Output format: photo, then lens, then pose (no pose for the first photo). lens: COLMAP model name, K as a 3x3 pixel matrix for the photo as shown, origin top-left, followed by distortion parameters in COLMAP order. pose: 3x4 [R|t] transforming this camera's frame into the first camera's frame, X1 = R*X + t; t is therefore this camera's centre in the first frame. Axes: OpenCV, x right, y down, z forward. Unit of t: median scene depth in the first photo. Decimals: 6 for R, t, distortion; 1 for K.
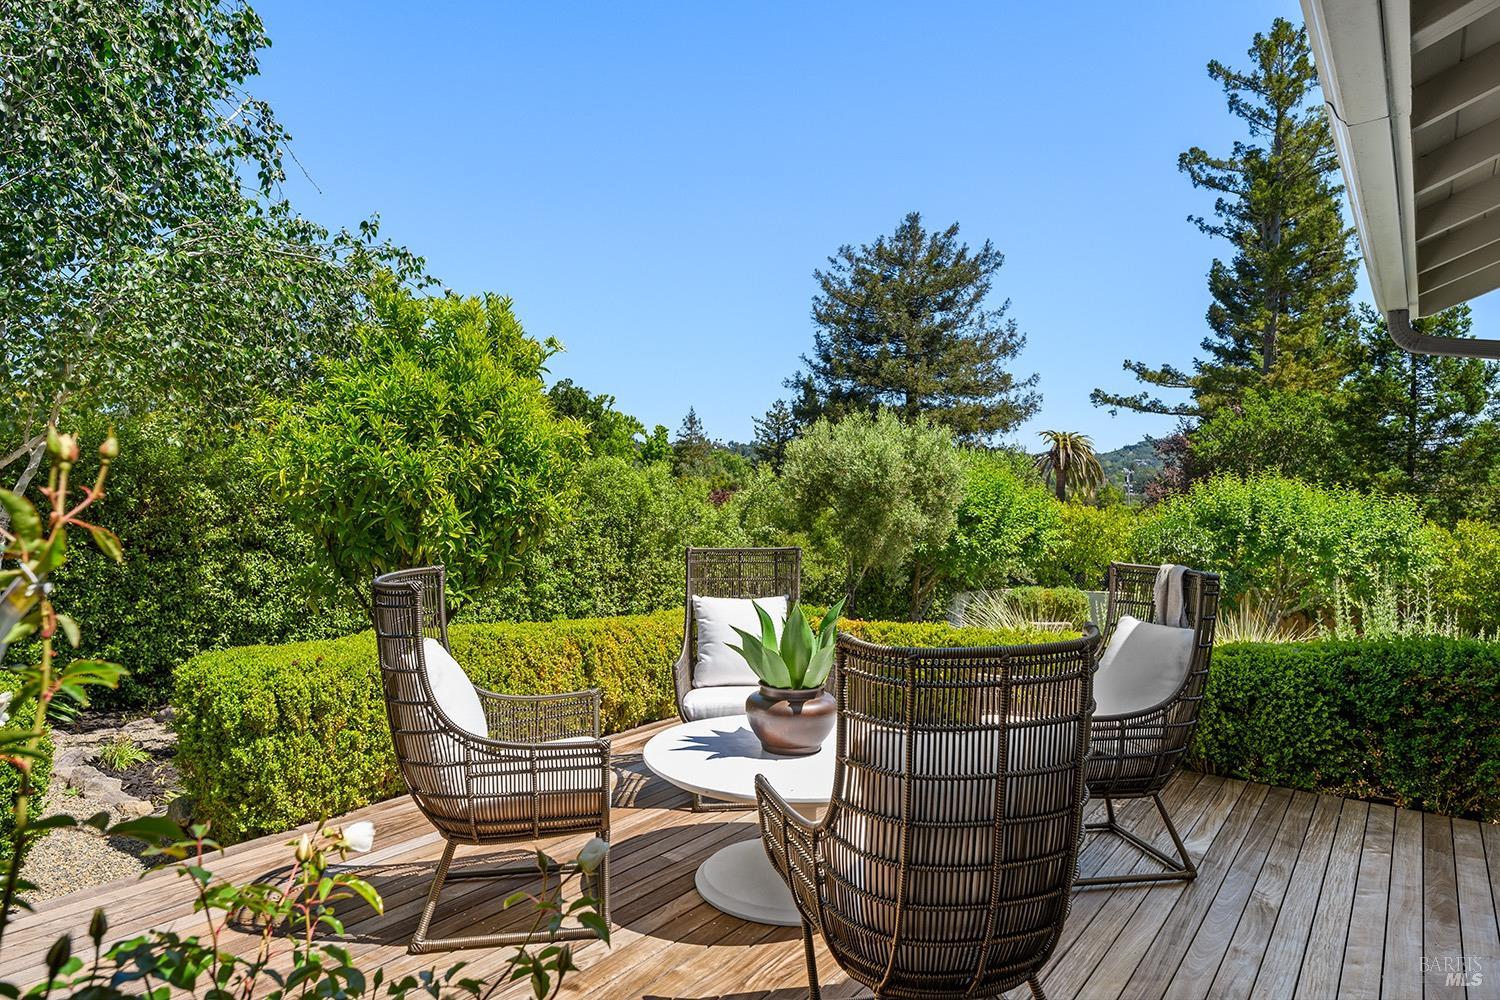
lens RADIAL K [[954.6, 0, 750.4], [0, 954.6, 504.3], [0, 0, 1]] dist [-0.003413, -0.000113]
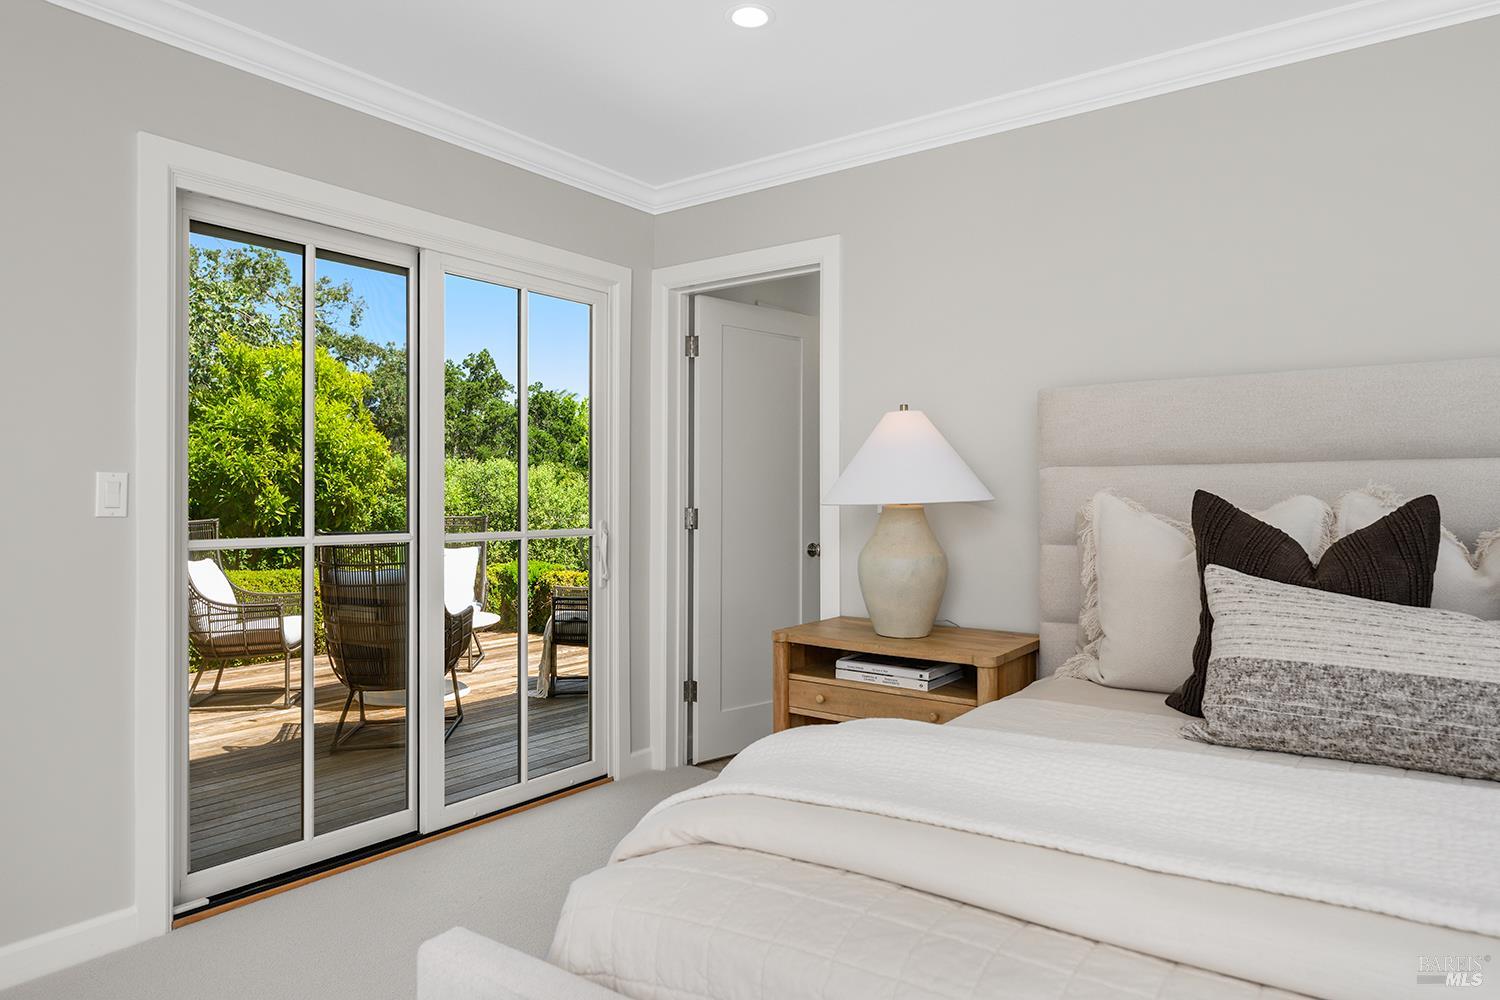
lens RADIAL K [[954.6, 0, 753.4], [0, 954.6, 493.7], [0, 0, 1]] dist [-0.003413, -0.000113]
pose [[0.999719, -0.002680, 0.023554, 0.395953], [0.002997, 0.999905, -0.013424, 0.025598], [-0.023515, 0.013491, 0.999632, -0.506986]]
